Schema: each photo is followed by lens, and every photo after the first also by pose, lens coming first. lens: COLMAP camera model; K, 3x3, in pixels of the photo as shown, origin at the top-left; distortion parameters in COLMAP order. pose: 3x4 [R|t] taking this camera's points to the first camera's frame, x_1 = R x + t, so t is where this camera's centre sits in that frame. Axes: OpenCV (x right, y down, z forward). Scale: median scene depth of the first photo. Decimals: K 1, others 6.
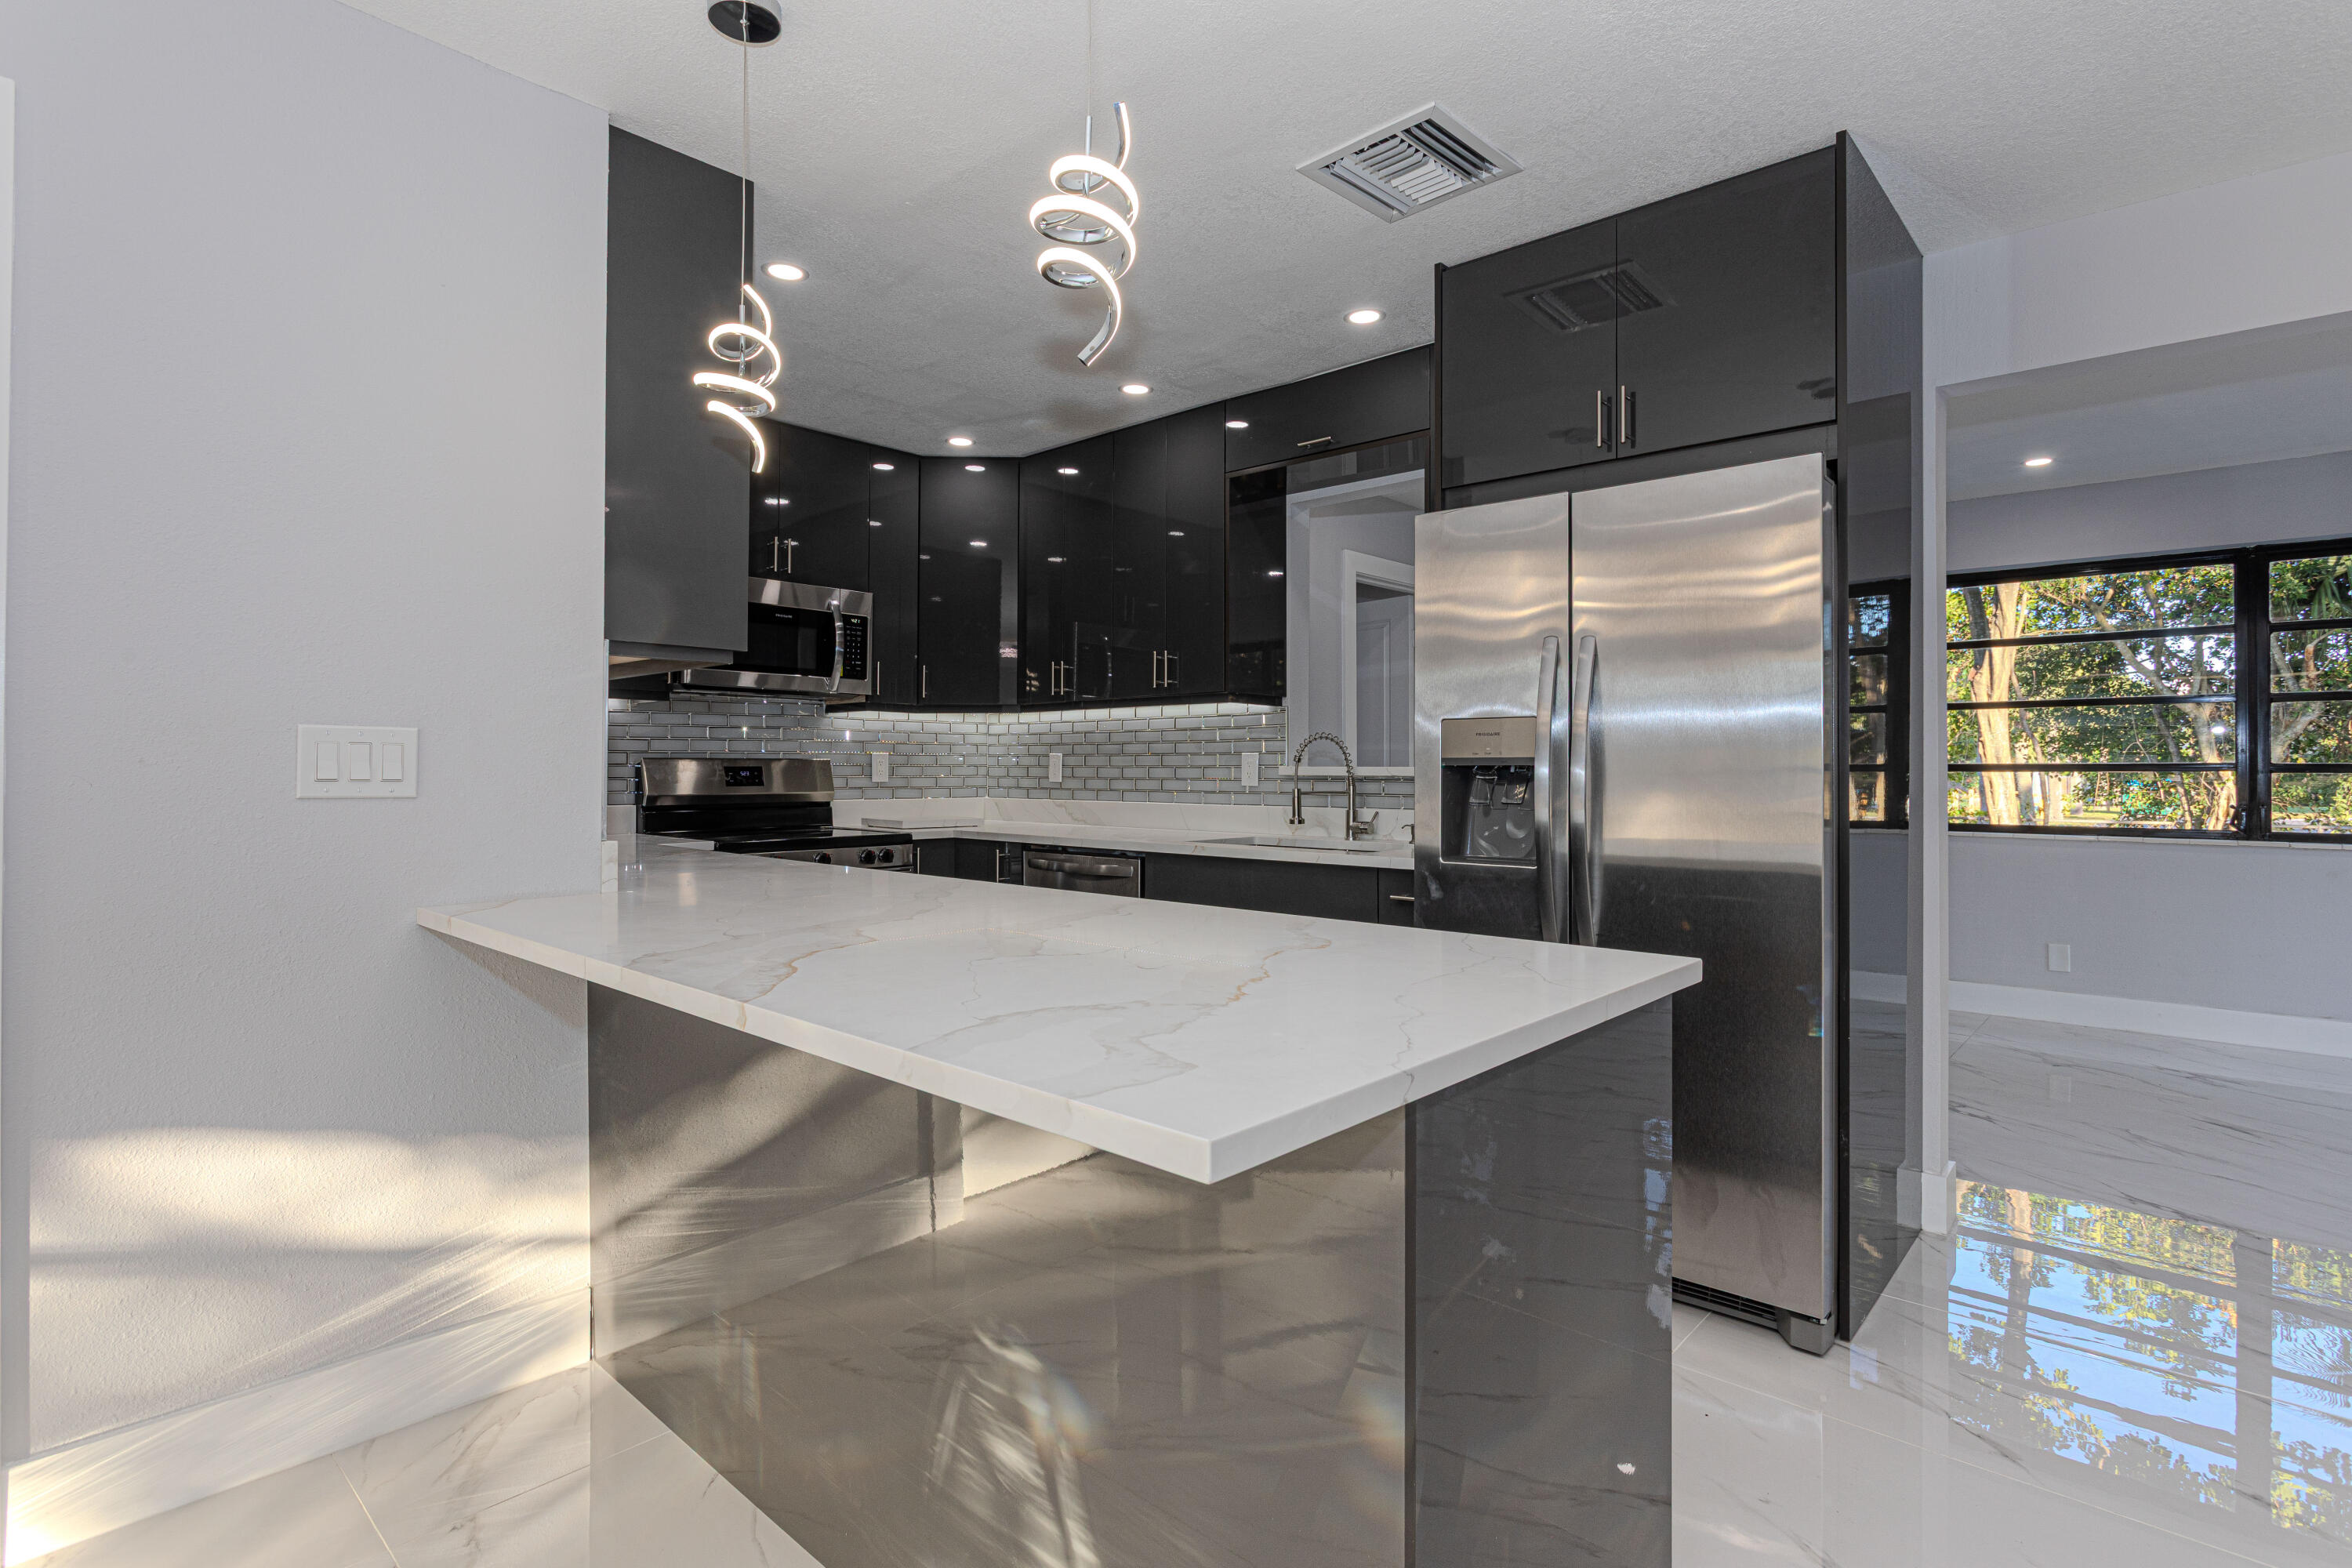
lens RADIAL K [[1152.9, 0, 1194.9], [0, 1152.9, 778.2], [0, 0, 1]] dist [-0.001271, 0.000555]
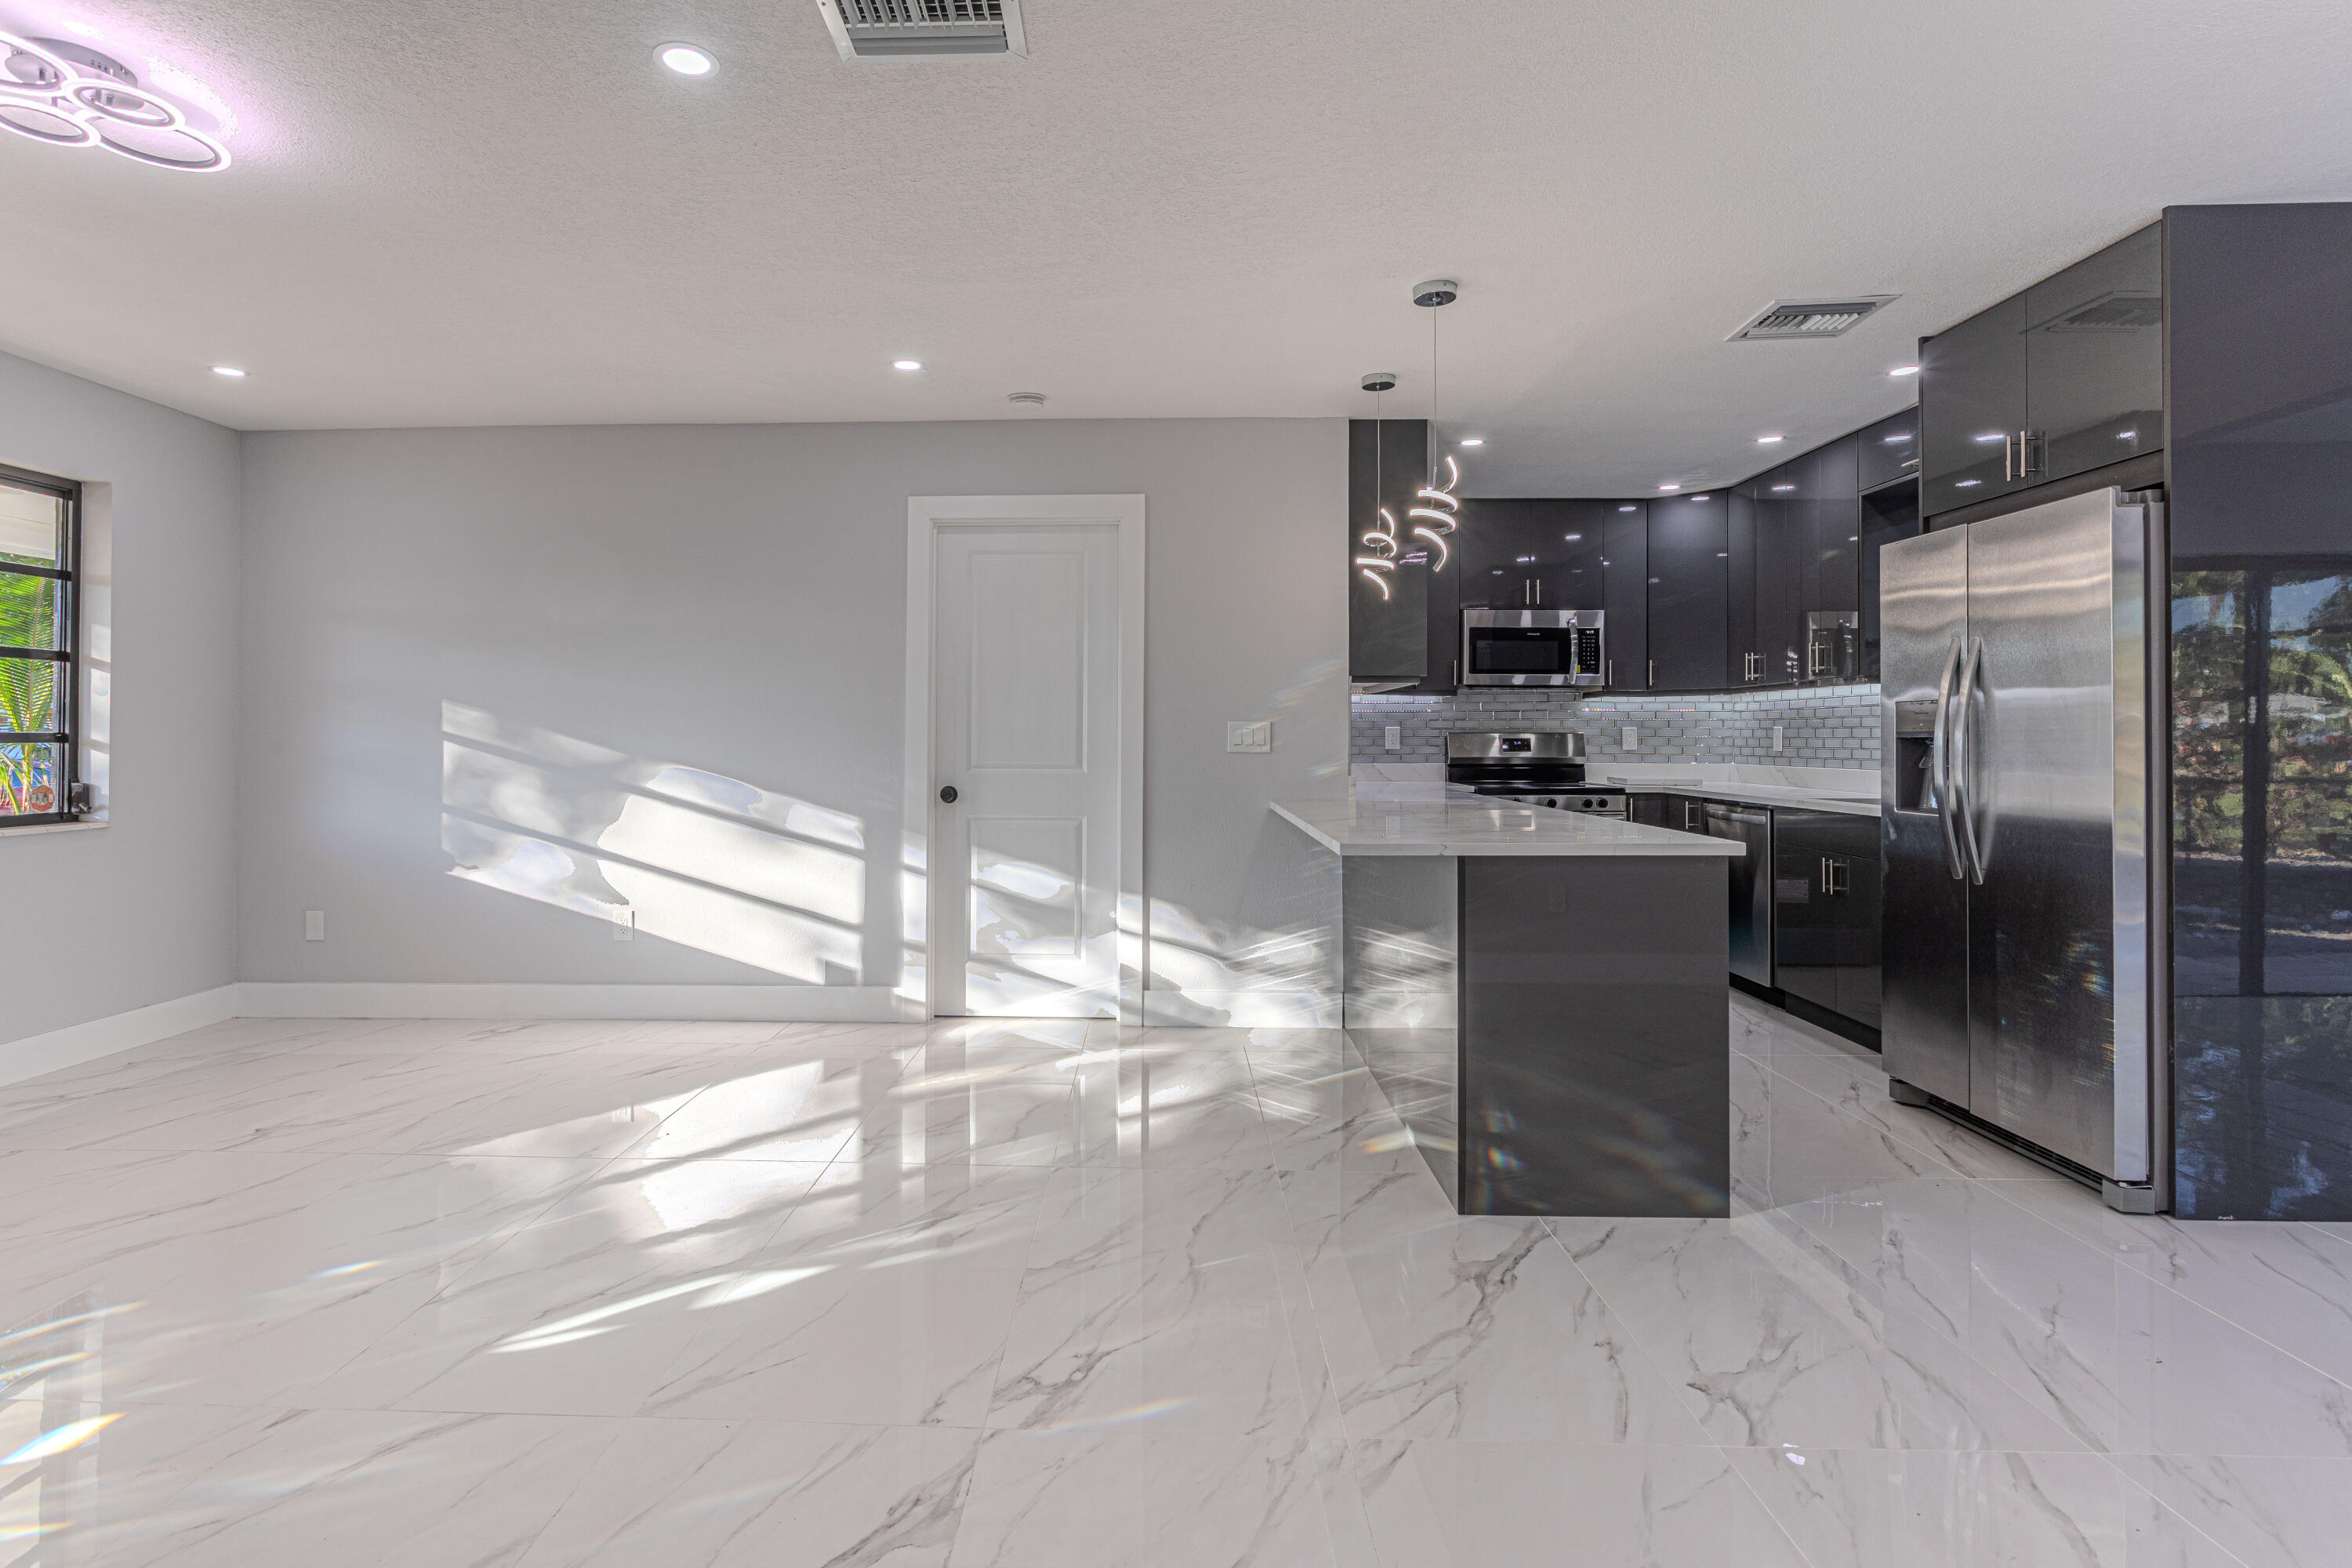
lens RADIAL K [[1147.2, 0, 1123.8], [0, 1147.2, 744.9], [0, 0, 1]] dist [0.000205, 0.001020]
pose [[0.649348, 0.002708, -0.760487, 0.388539], [-0.005307, 0.999985, -0.000971, 0.001975], [0.760473, 0.004667, 0.649353, -0.310868]]
